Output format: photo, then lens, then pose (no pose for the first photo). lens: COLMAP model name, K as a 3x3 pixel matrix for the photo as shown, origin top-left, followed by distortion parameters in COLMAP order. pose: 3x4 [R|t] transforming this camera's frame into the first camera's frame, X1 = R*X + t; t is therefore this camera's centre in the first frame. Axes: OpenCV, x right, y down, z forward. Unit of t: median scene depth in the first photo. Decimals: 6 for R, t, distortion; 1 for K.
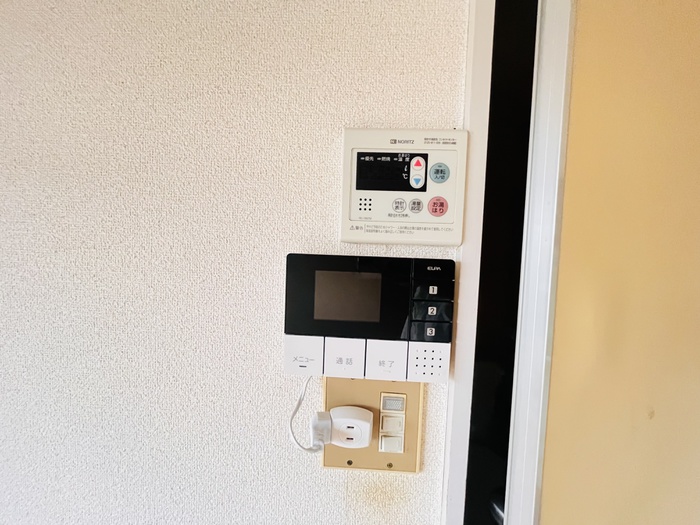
lens RADIAL K [[279.6, 0, 350.0], [0, 279.6, 262.5], [0, 0, 1]] dist [-0.000308, -0.000114]
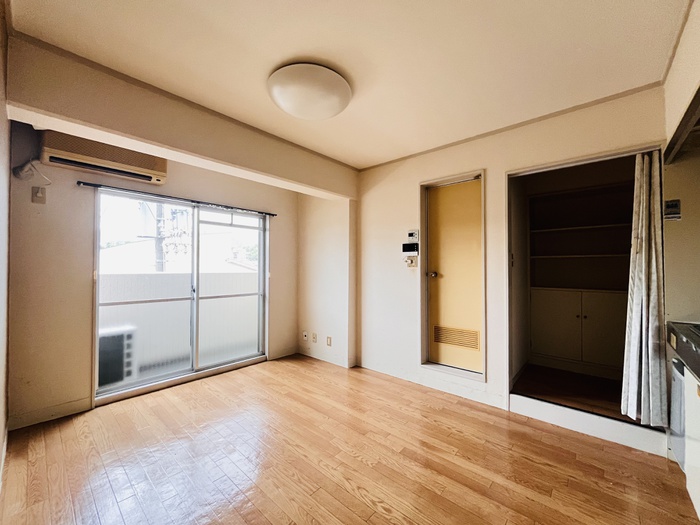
lens RADIAL K [[279.6, 0, 350.0], [0, 279.6, 262.5], [0, 0, 1]] dist [-0.000308, -0.000114]
pose [[0.781164, -0.051204, -0.622223, 4.517794], [0.004744, 0.997089, -0.076097, 1.391736], [0.624308, 0.056492, 0.779133, -7.974420]]
